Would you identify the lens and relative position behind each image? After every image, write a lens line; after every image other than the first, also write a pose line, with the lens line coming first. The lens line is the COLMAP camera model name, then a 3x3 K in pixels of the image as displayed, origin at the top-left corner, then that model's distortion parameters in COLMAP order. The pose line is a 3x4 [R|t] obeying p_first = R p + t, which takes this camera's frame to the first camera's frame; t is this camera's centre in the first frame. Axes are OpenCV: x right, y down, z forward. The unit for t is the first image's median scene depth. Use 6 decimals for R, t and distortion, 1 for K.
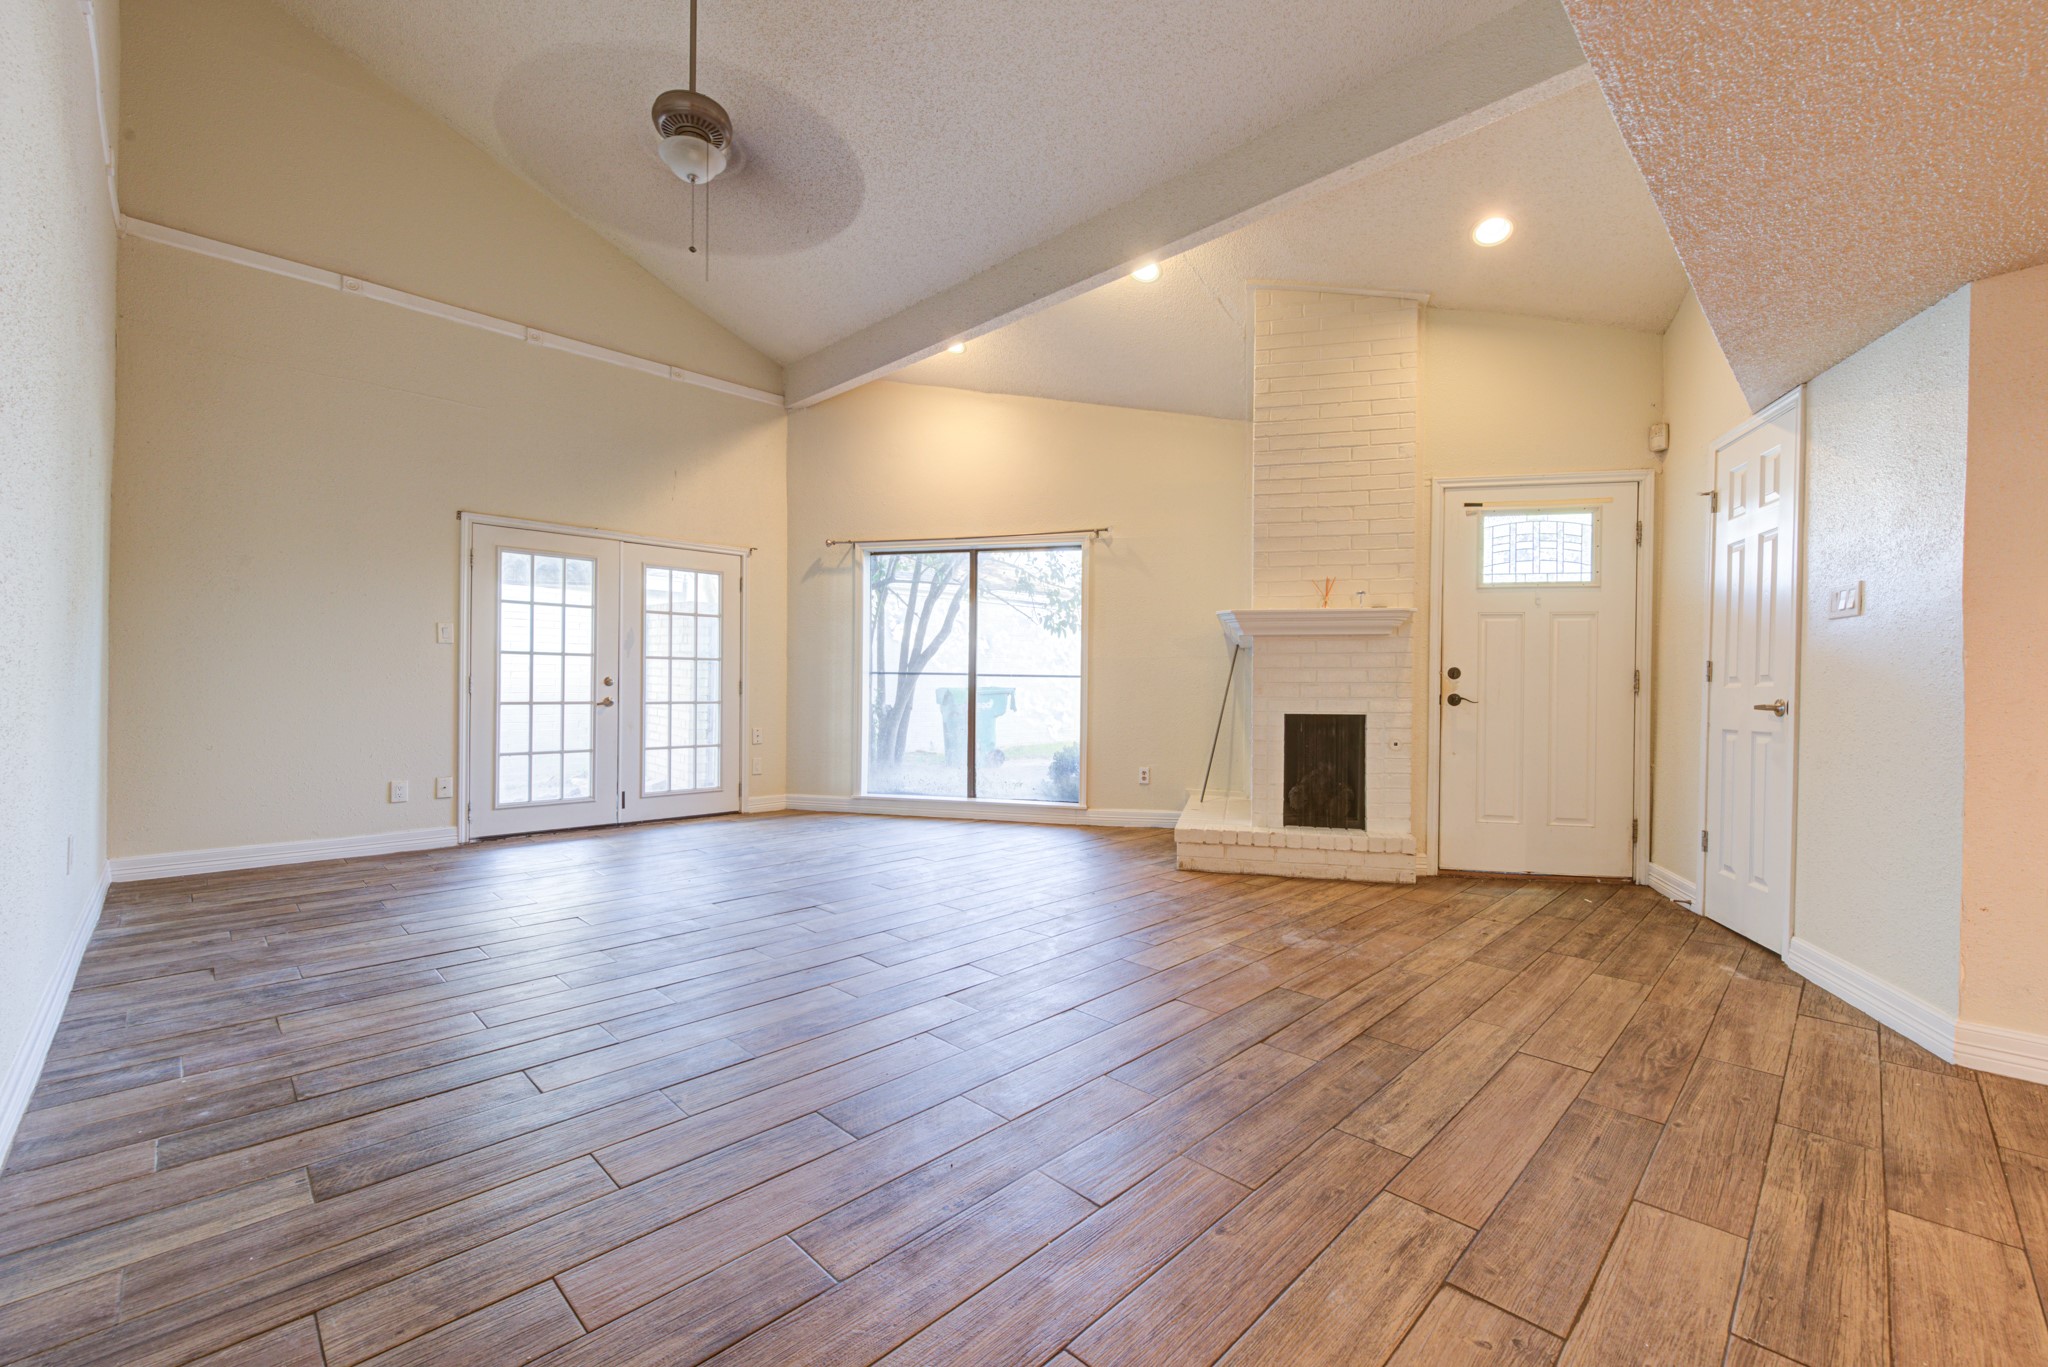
lens RADIAL K [[841.1, 0, 1029.8], [0, 841.1, 679.2], [0, 0, 1]] dist [0.001875, -0.001129]
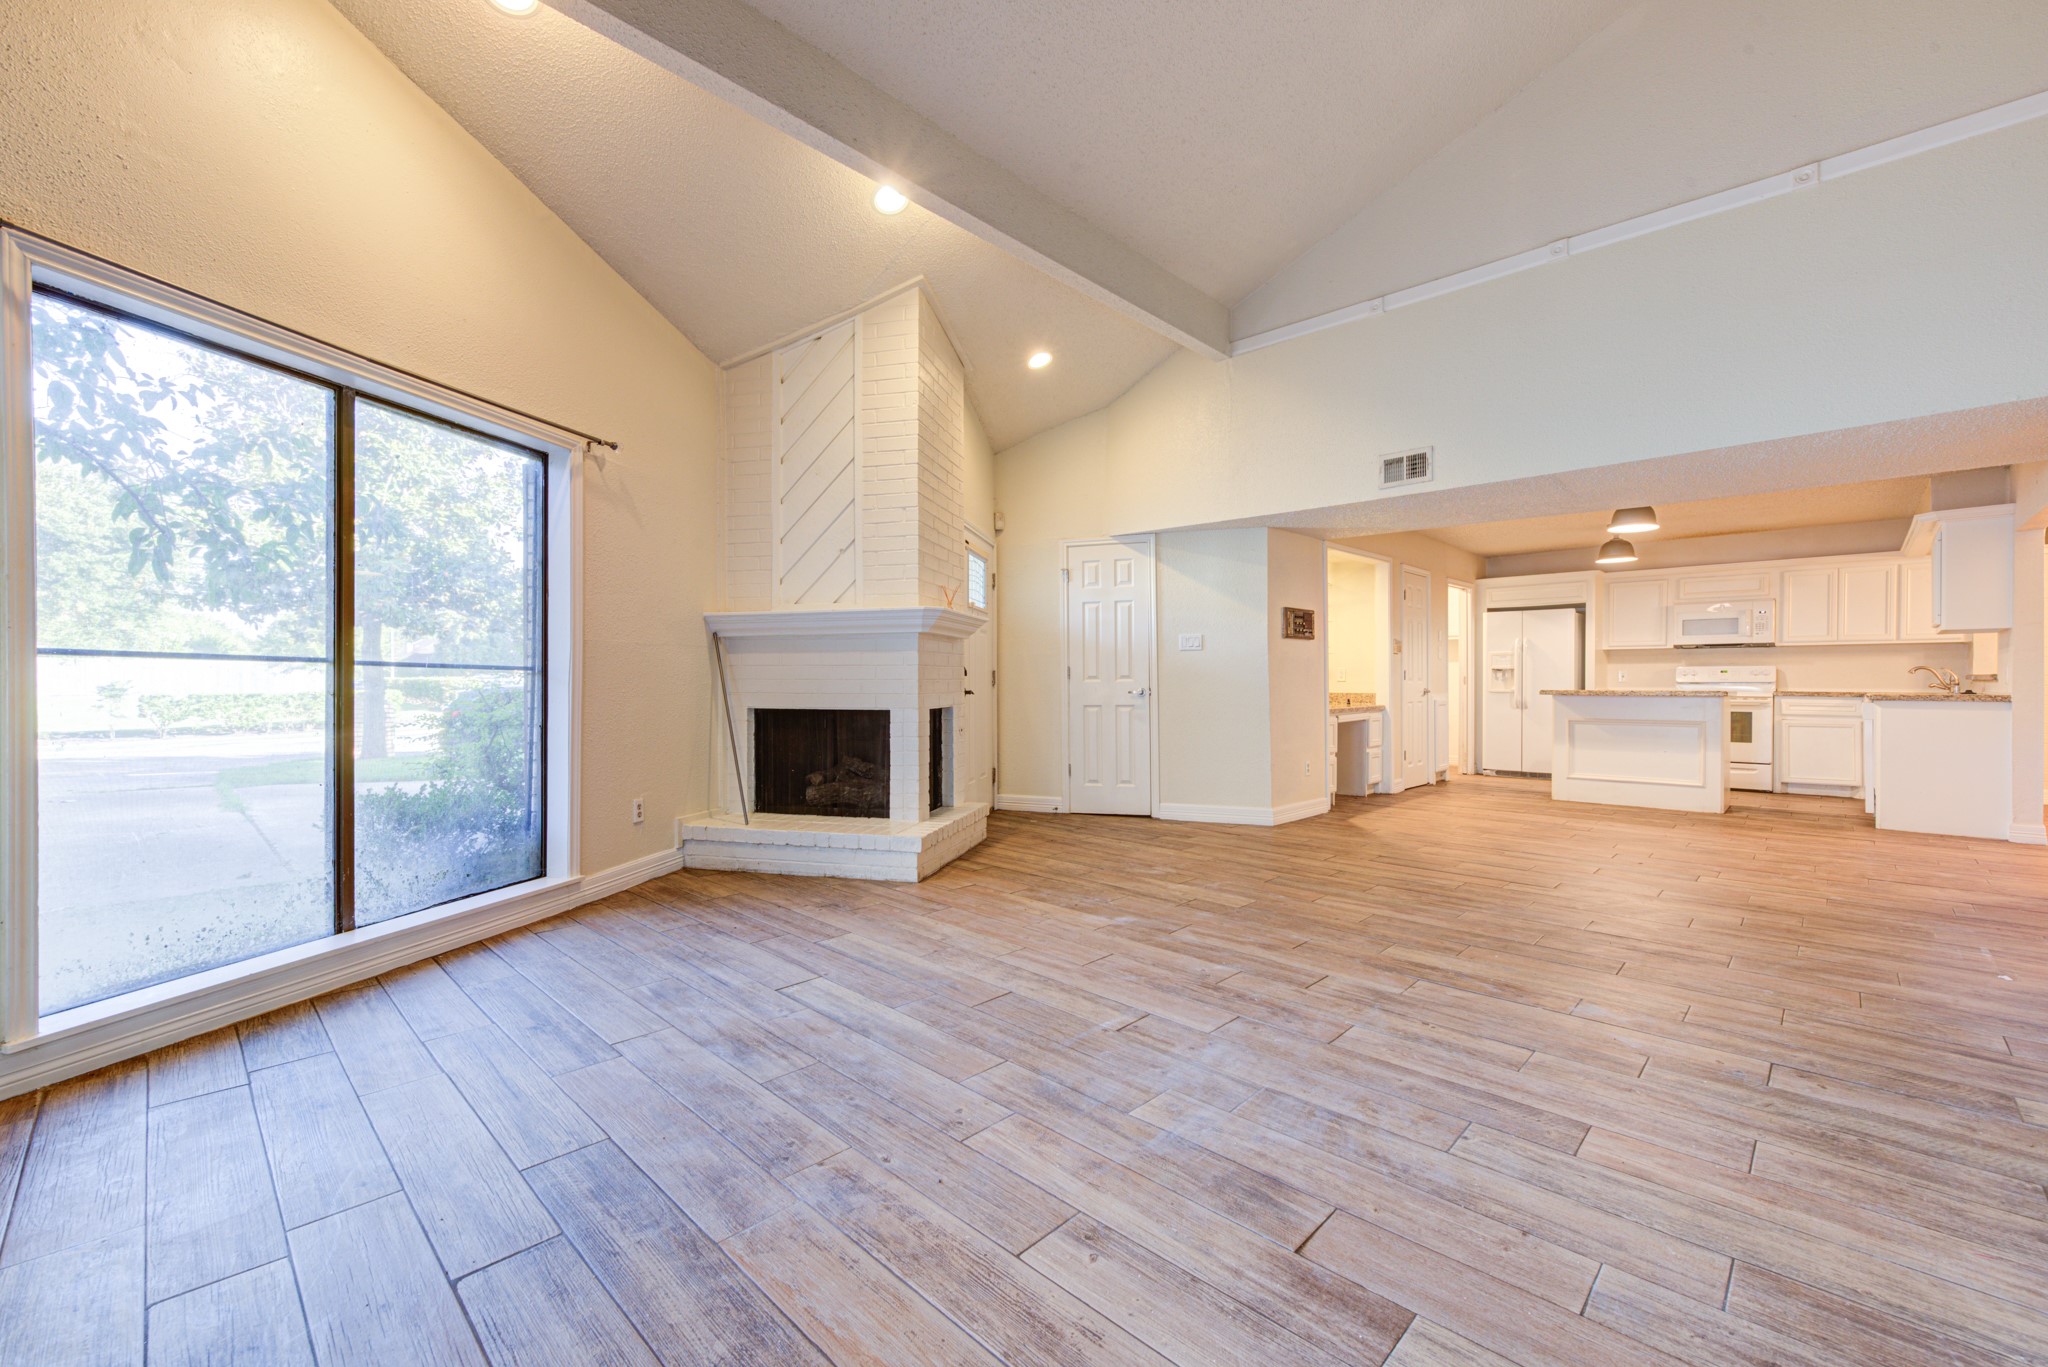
lens RADIAL K [[841.1, 0, 1019.1], [0, 841.1, 686.7], [0, 0, 1]] dist [0.001875, -0.001129]
pose [[-0.013118, -0.013539, 0.999822, -1.442482], [-0.009515, 0.999865, 0.013415, -0.004235], [-0.999869, -0.009337, -0.013246, 1.740407]]
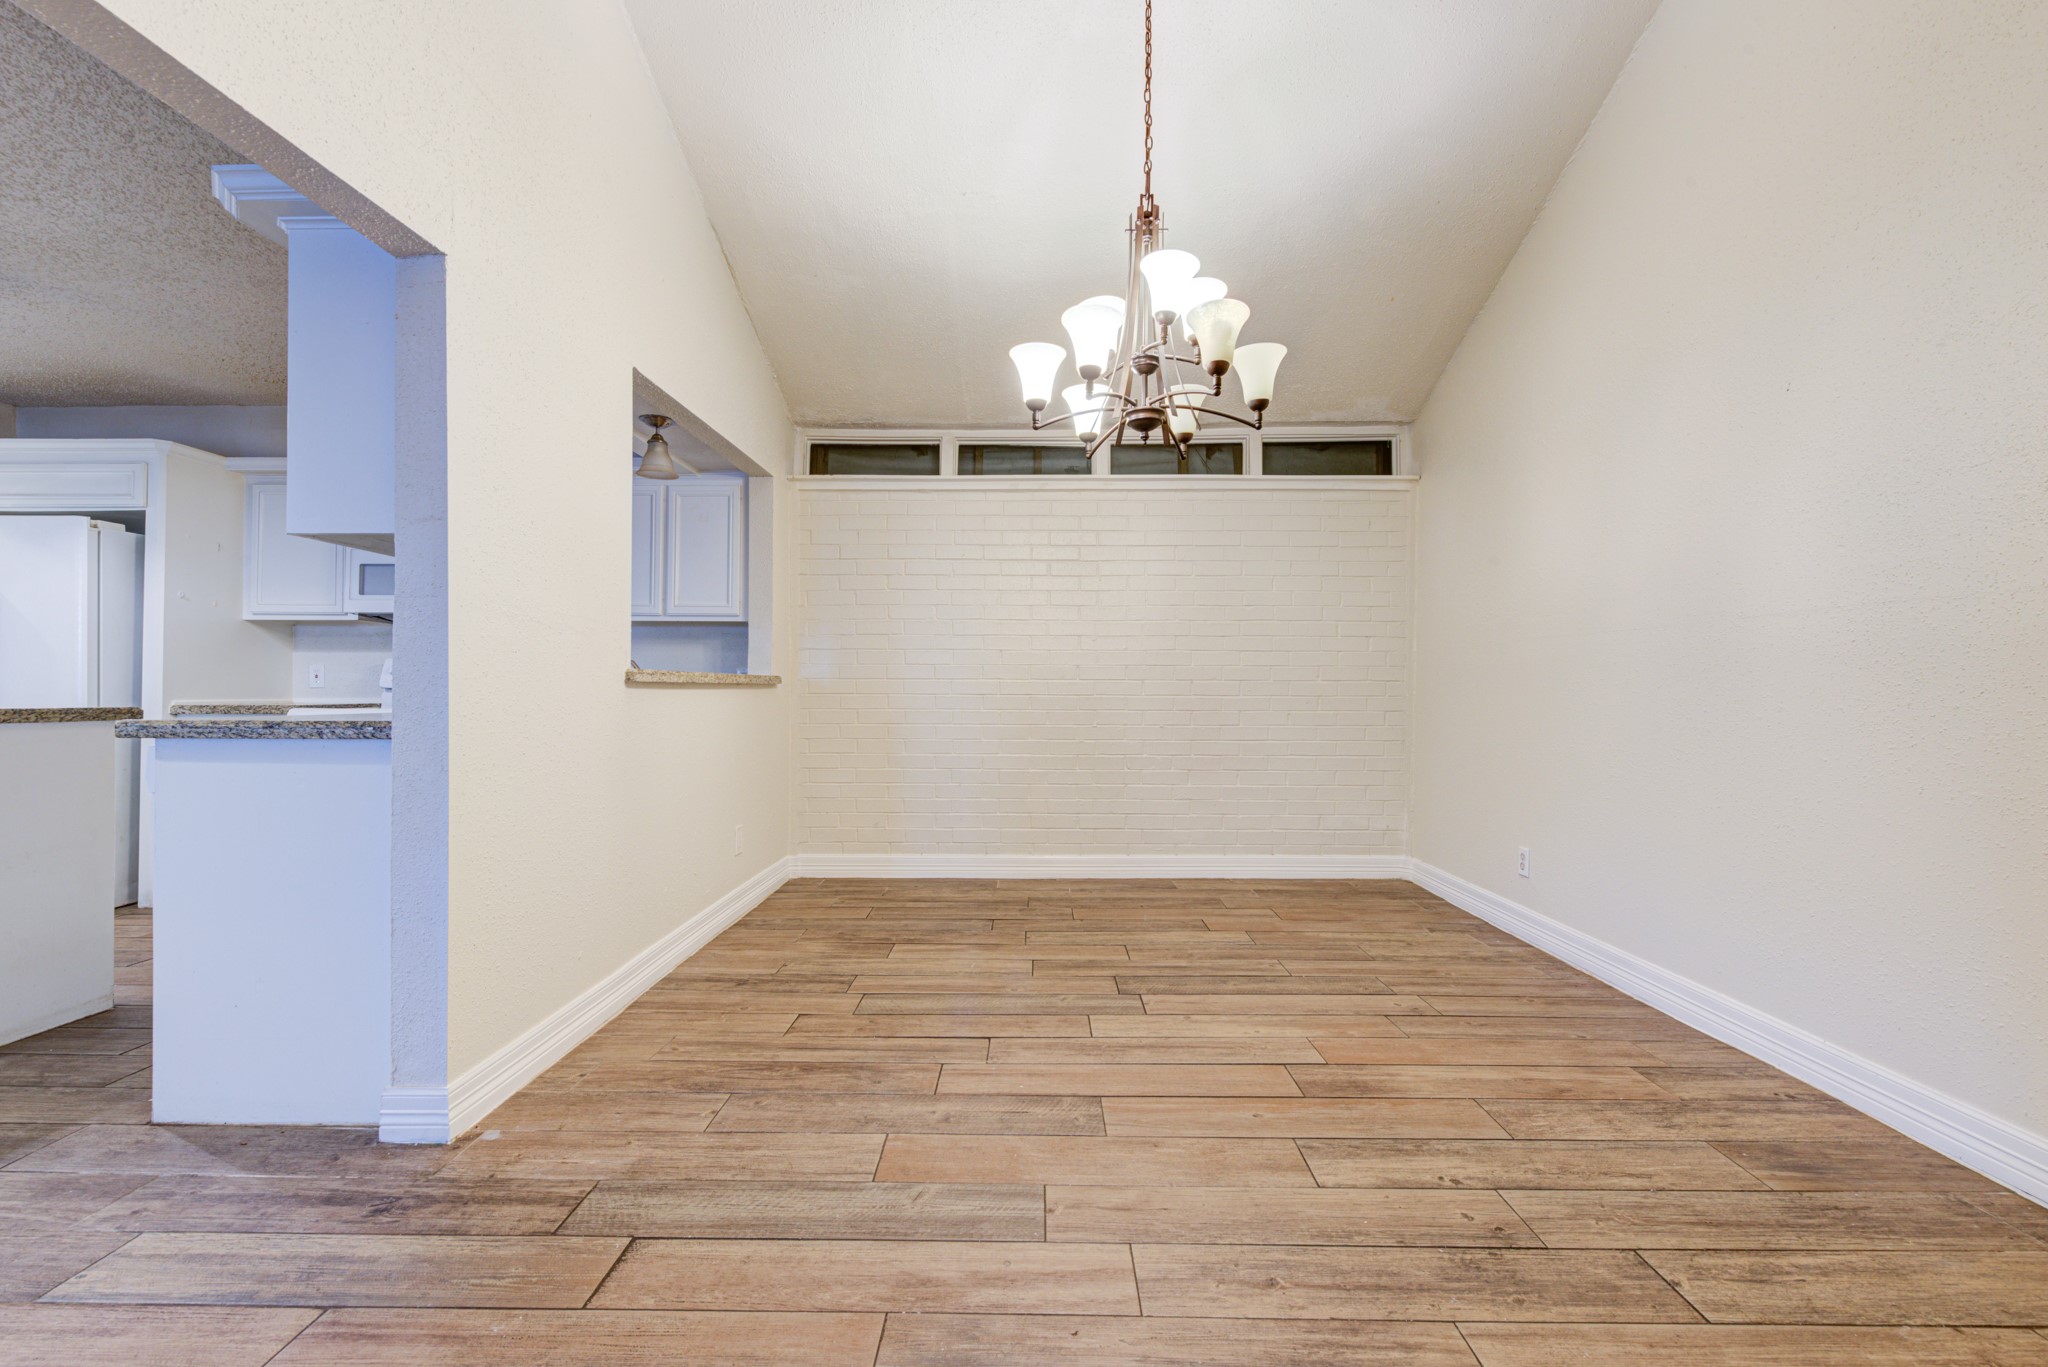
lens RADIAL K [[841.1, 0, 1024.9], [0, 841.1, 687.2], [0, 0, 1]] dist [0.001875, -0.001129]
pose [[-0.700515, -0.006099, 0.713611, -0.214735], [-0.015903, 0.999849, -0.007066, -0.012533], [-0.713460, -0.016299, -0.700506, -0.803393]]
